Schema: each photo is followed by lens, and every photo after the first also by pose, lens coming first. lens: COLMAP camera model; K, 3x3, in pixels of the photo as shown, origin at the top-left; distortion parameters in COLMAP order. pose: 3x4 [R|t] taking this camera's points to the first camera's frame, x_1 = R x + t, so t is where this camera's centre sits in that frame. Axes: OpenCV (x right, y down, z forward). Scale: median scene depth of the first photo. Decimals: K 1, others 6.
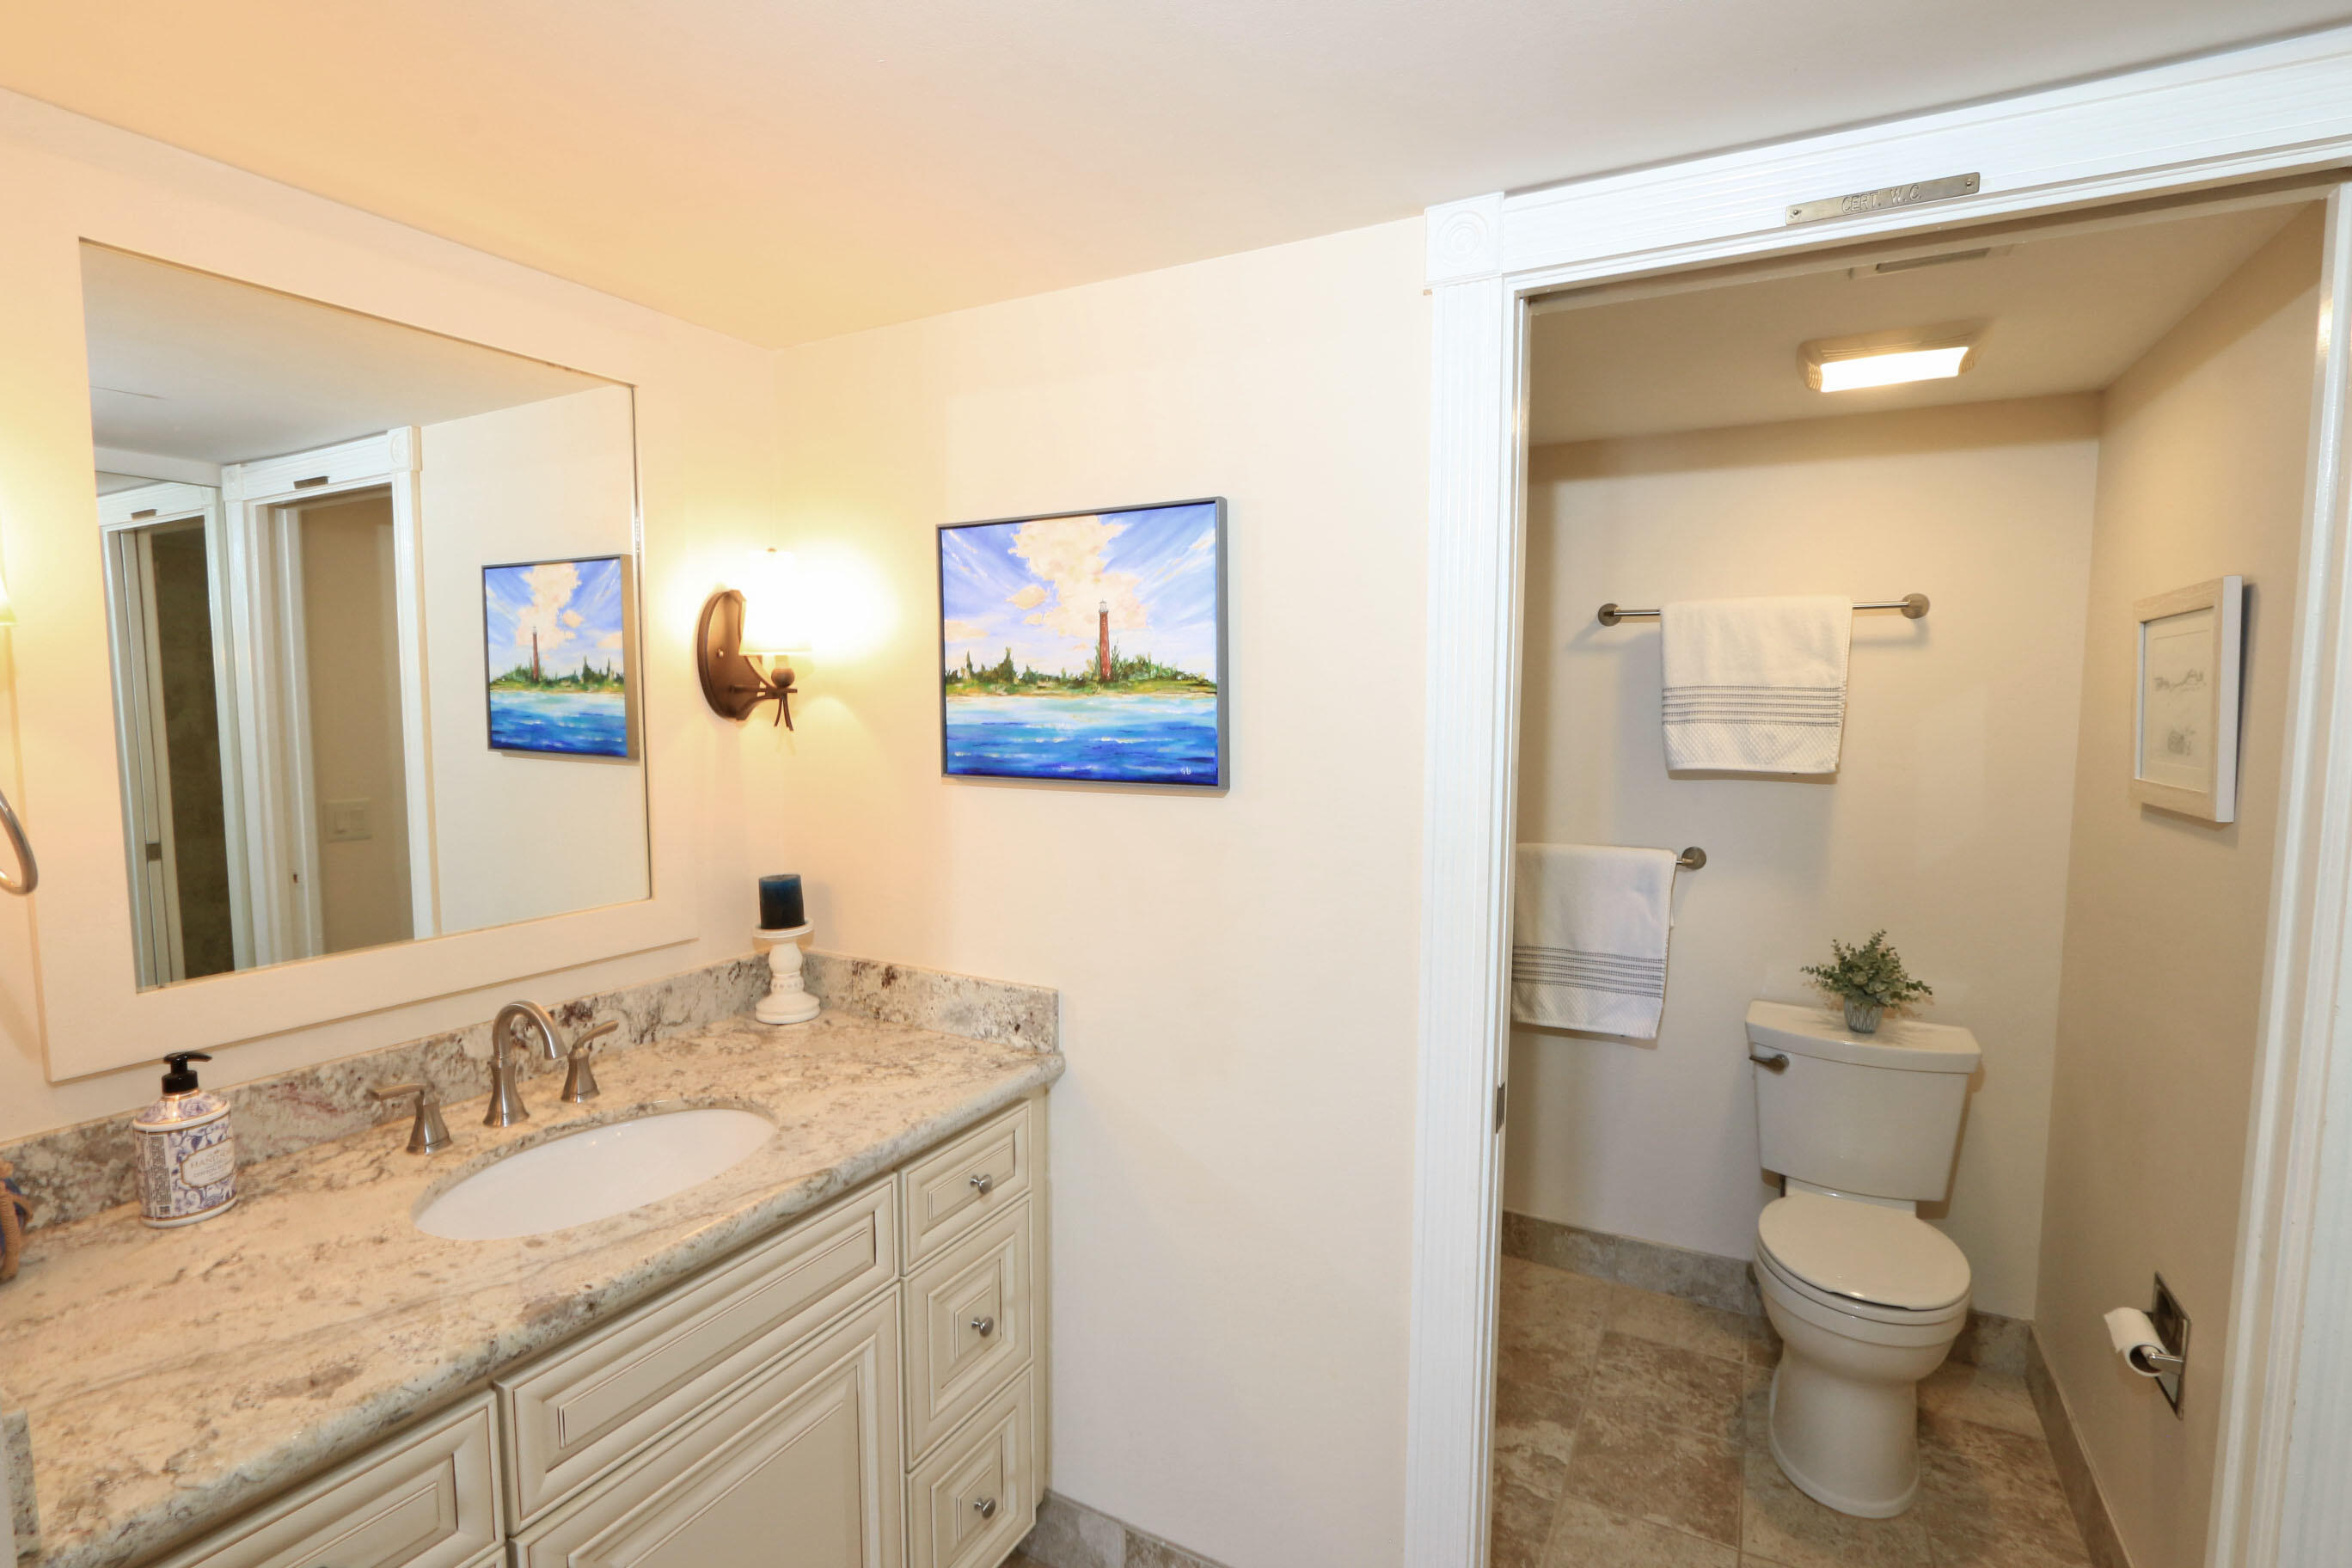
lens RADIAL K [[1093.8, 0, 1186.7], [0, 1093.8, 779.2], [0, 0, 1]] dist [-0.021655, 0.006103]
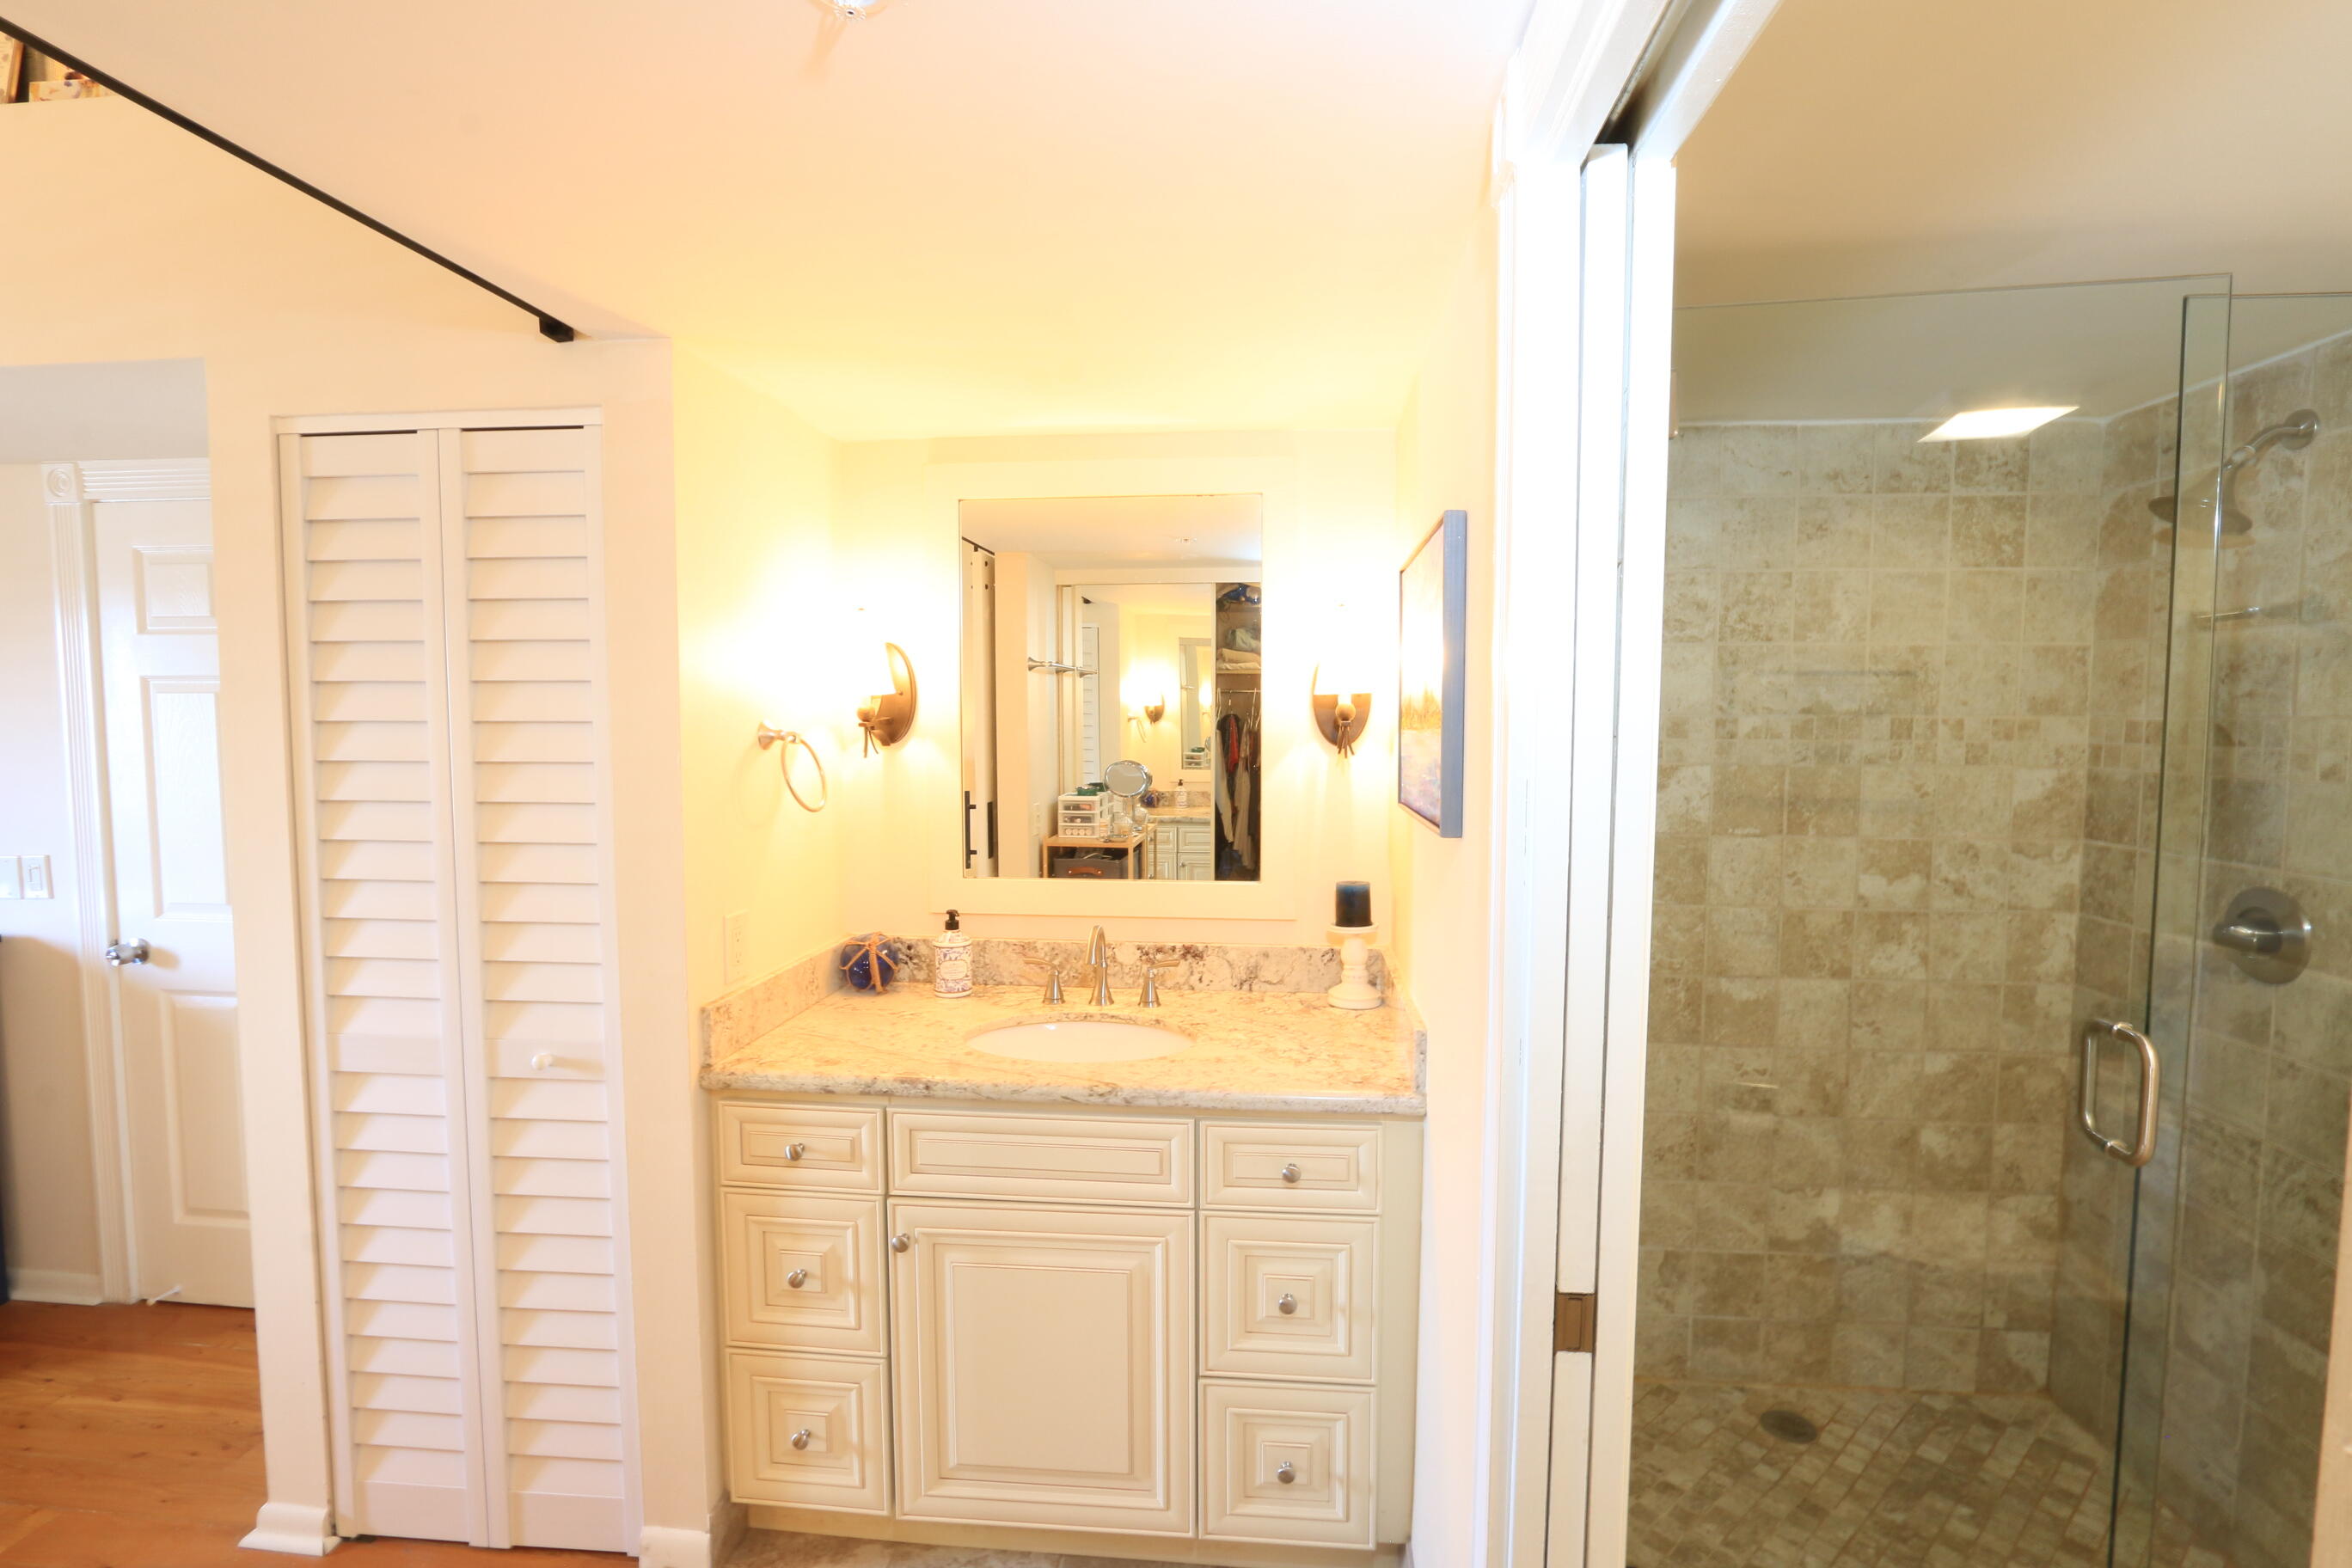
lens RADIAL K [[1093.8, 0, 1186.7], [0, 1093.8, 779.2], [0, 0, 1]] dist [-0.021655, 0.006103]
pose [[0.385540, 0.048254, -0.921428, 0.815666], [-0.073546, 0.997061, 0.021442, -0.042994], [0.919755, 0.059500, 0.387956, 0.482559]]
